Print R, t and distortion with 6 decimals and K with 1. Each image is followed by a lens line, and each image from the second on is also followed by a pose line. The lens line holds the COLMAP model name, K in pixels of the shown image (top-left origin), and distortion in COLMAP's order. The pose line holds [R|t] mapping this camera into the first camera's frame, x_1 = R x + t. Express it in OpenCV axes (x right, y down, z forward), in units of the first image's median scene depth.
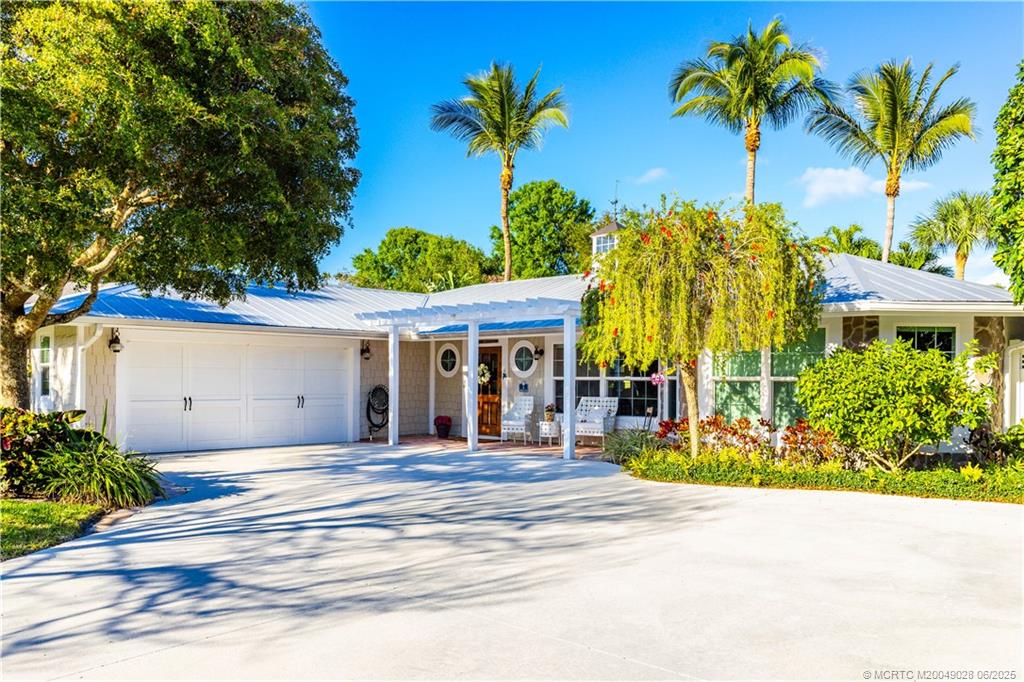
lens RADIAL K [[848.5, 0, 442.2], [0, 848.5, 378.6], [0, 0, 1]] dist [0.009511, 0.000999]
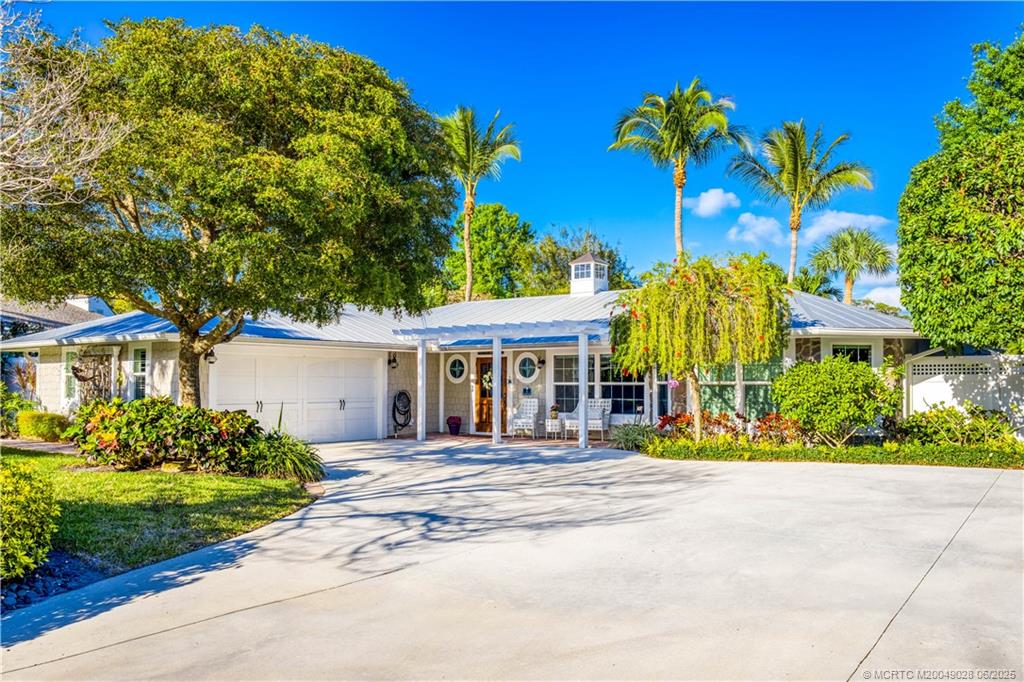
lens RADIAL K [[848.5, 0, 469.1], [0, 848.5, 350.1], [0, 0, 1]] dist [0.009511, 0.000999]
pose [[0.989801, 0.000341, 0.142459, -0.162920], [0.005484, 0.999165, -0.040495, 0.000261], [-0.142353, 0.040863, 0.988972, -0.187529]]
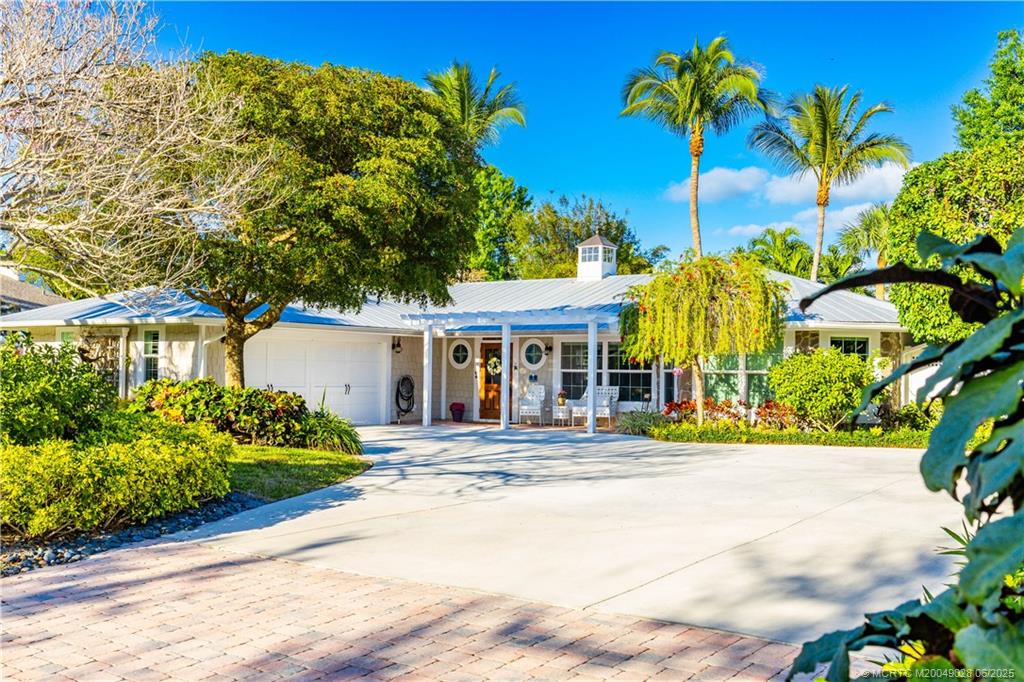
lens RADIAL K [[1060.4, 0, 456.5], [0, 1060.4, 333.1], [0, 0, 1]] dist [0.099431, 0.000000]
pose [[0.986990, 0.012205, 0.160315, -0.259018], [-0.006546, 0.999338, -0.035784, 0.001658], [-0.160646, 0.034269, 0.986417, -0.468583]]
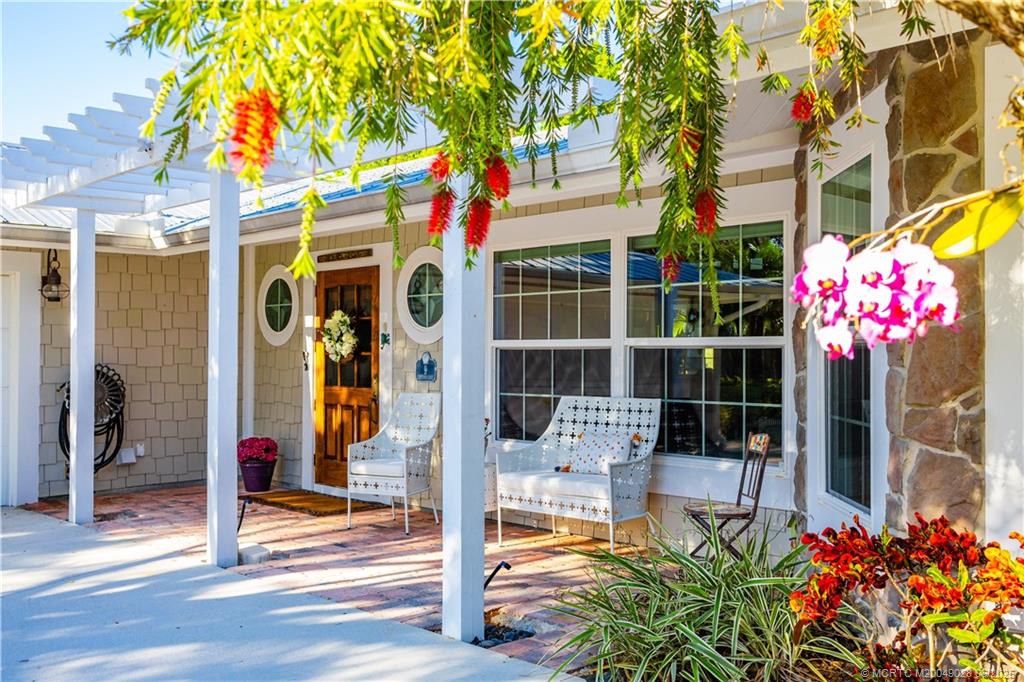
lens RADIAL K [[1060.4, 0, 468.5], [0, 1060.4, 361.7], [0, 0, 1]] dist [0.099431, 0.000000]
pose [[0.999580, -0.007855, -0.027901, 0.133236], [0.008088, 0.999933, 0.008249, 0.003372], [0.027834, -0.008471, 0.999577, 0.538720]]
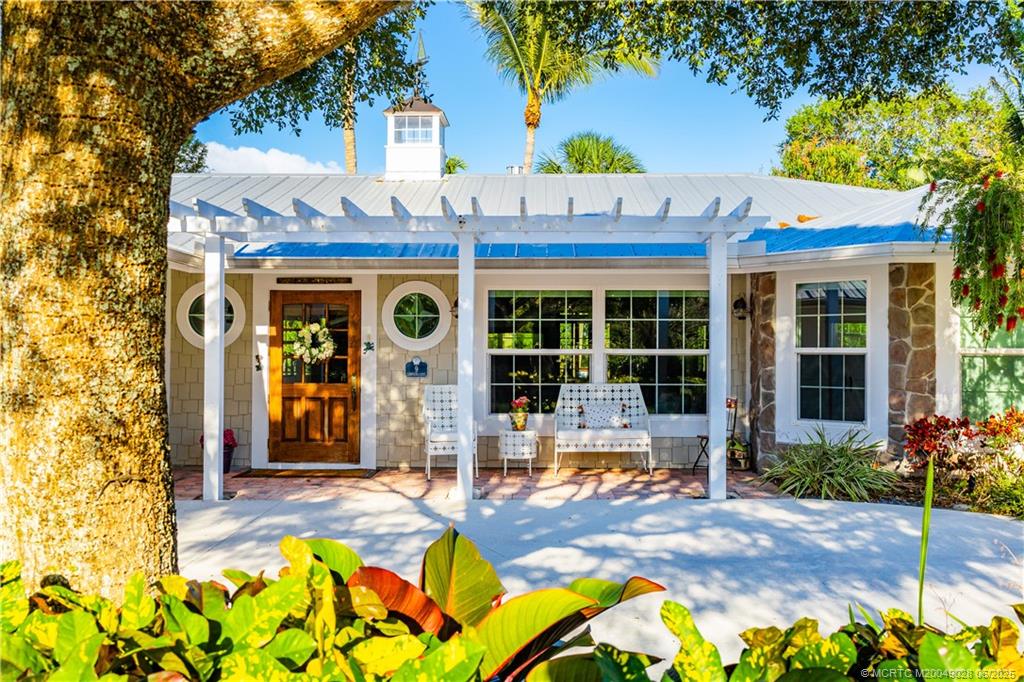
lens RADIAL K [[1060.4, 0, 514.8], [0, 1060.4, 346.5], [0, 0, 1]] dist [0.099431, 0.000000]
pose [[0.692845, 0.002297, 0.721083, -0.361622], [0.001209, 0.999990, -0.004348, -0.000515], [-0.721086, 0.003884, 0.692835, 0.504260]]
